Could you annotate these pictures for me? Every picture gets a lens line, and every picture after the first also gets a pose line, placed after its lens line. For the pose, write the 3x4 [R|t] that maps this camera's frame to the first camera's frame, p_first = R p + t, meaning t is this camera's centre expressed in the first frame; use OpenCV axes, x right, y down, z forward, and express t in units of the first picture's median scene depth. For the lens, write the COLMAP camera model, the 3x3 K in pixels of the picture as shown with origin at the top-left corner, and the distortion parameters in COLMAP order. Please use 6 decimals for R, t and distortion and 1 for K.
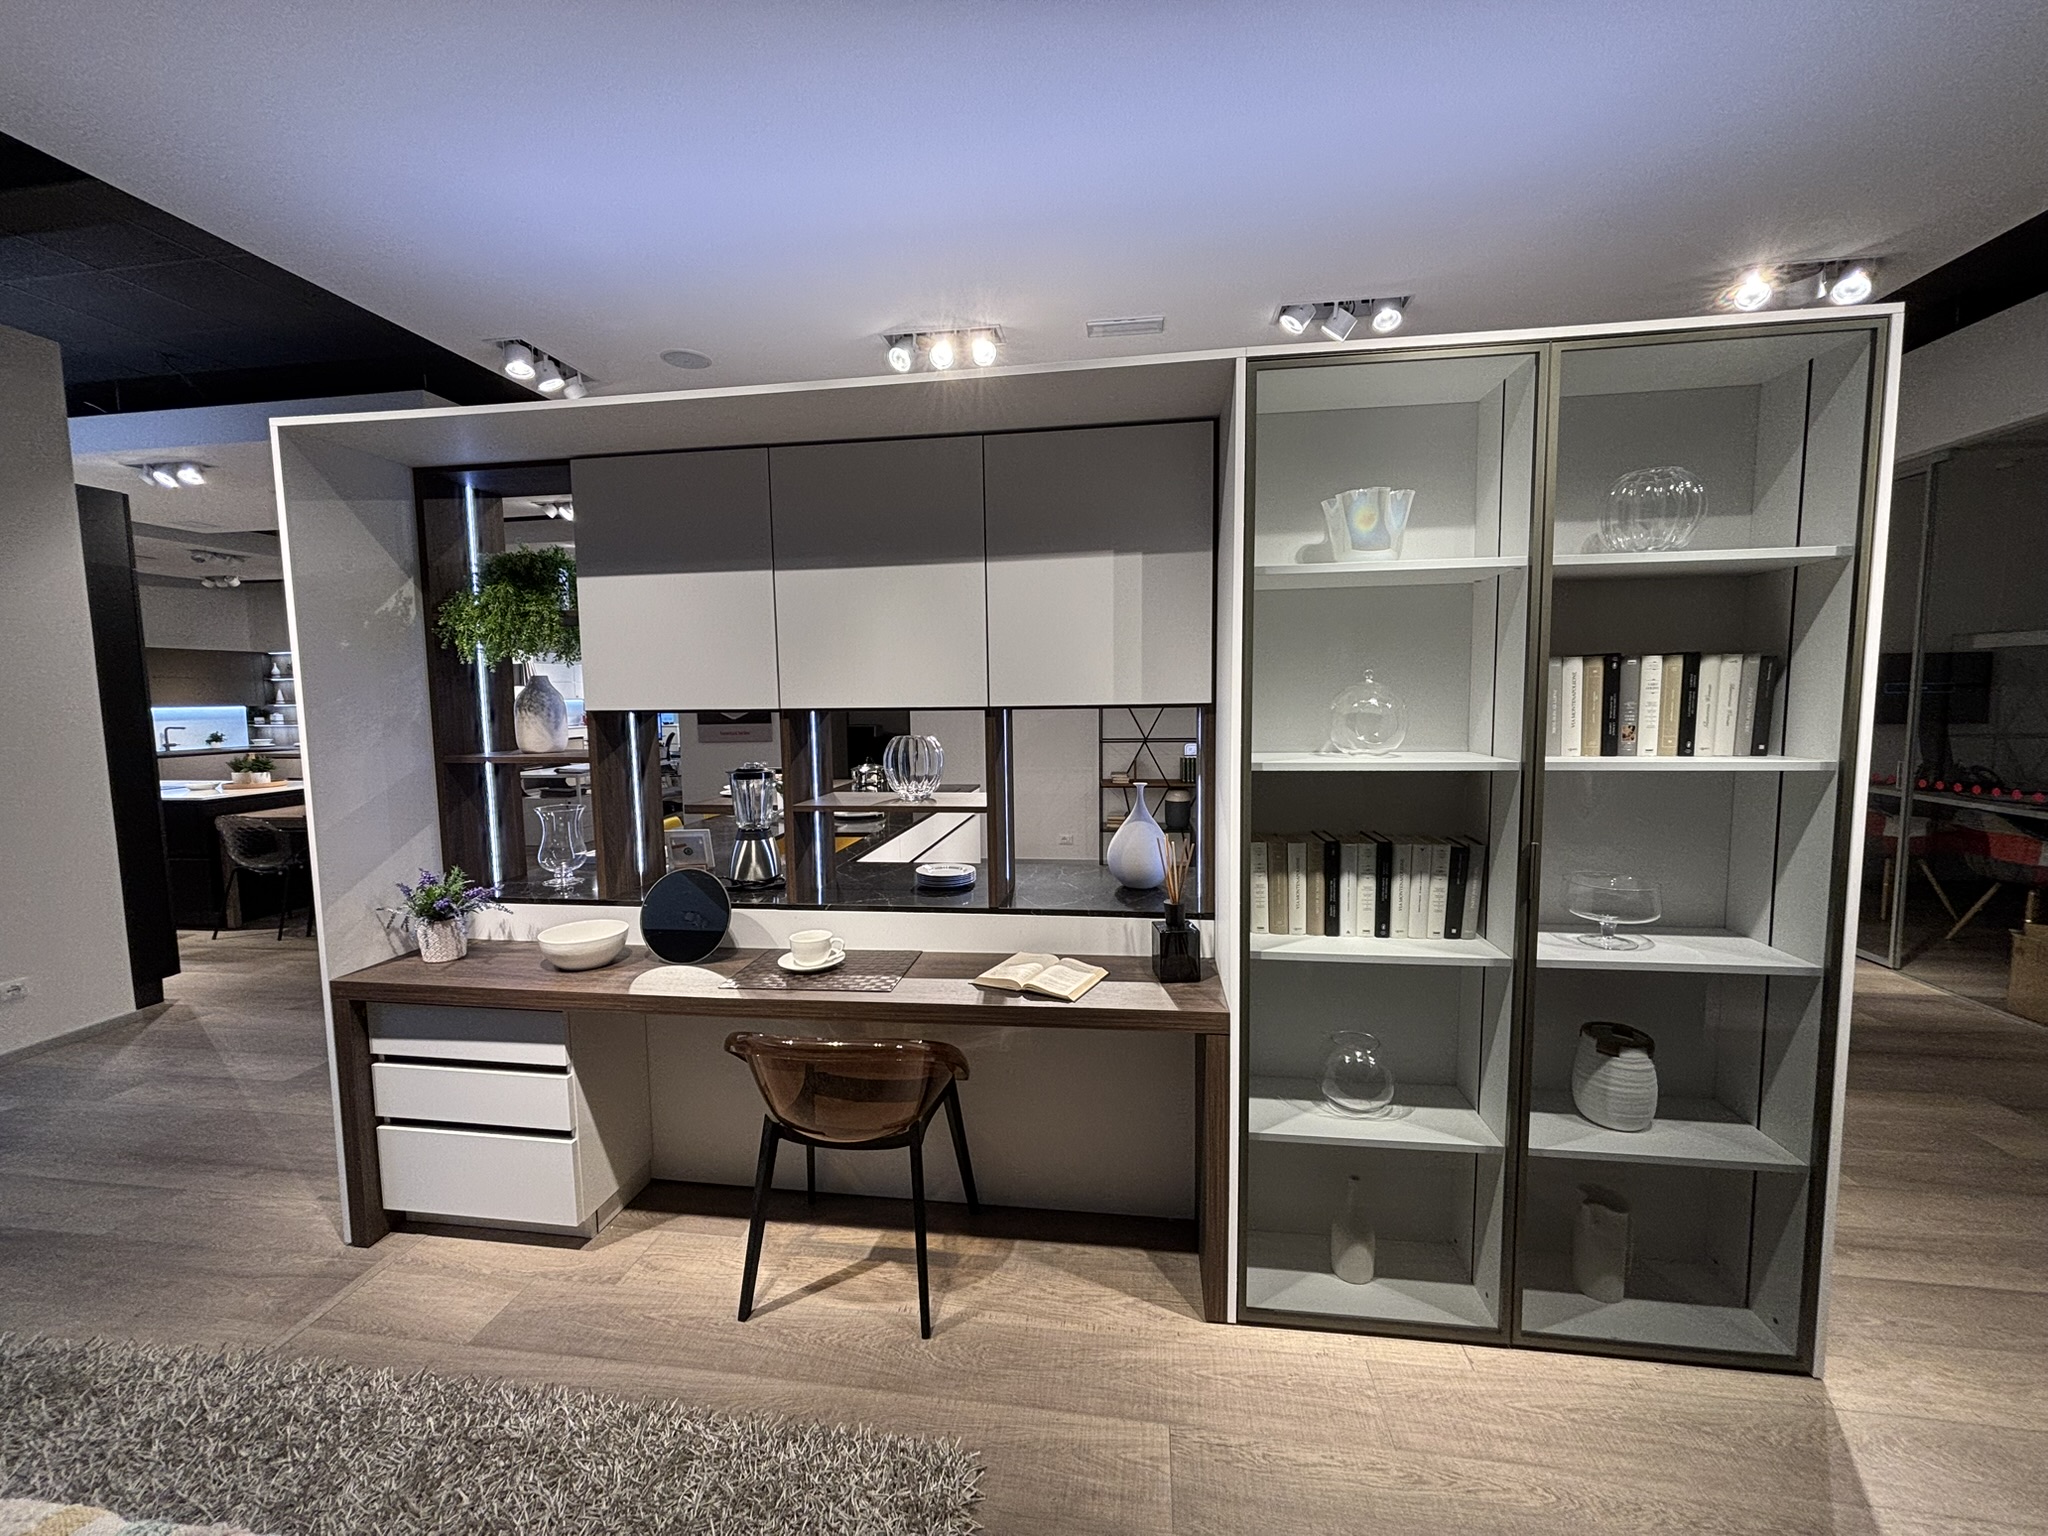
lens RADIAL K [[822.6, 0, 1019.8], [0, 822.6, 762.5], [0, 0, 1]] dist [-0.000618, -0.000308]
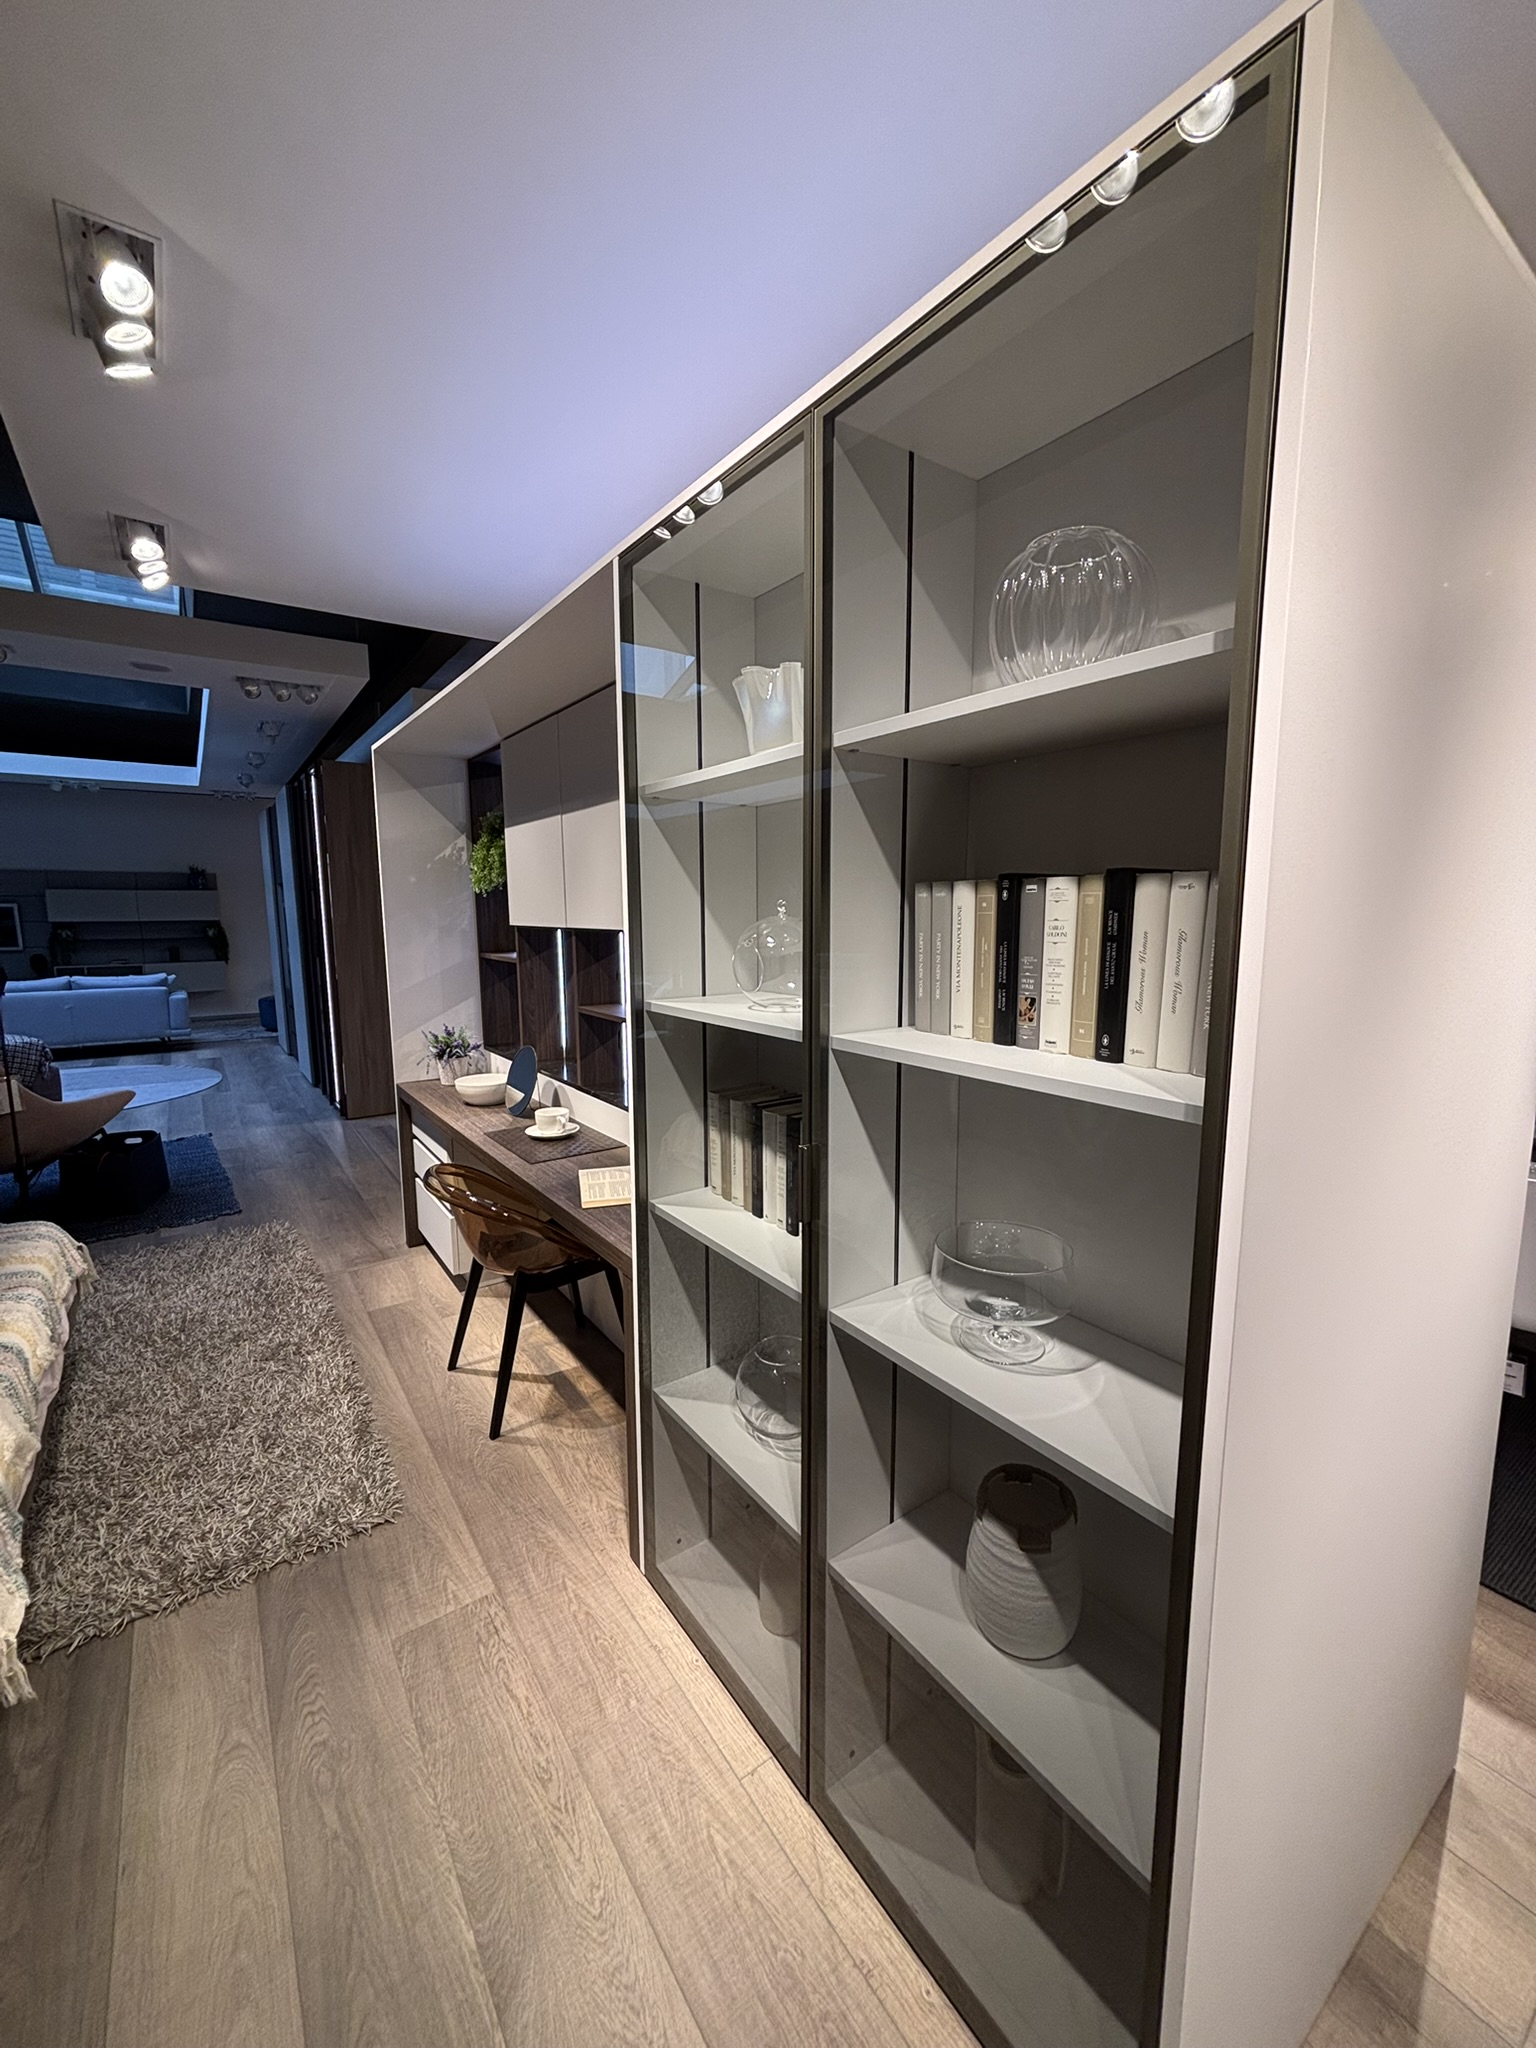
lens RADIAL K [[822.6, 0, 764.7], [0, 822.6, 1018.7], [0, 0, 1]] dist [-0.000618, -0.000308]
pose [[0.693183, 0.105970, -0.712929, 1.032047], [-0.065498, 0.994302, 0.084109, -0.066303], [0.717779, -0.011607, 0.696174, 0.453681]]
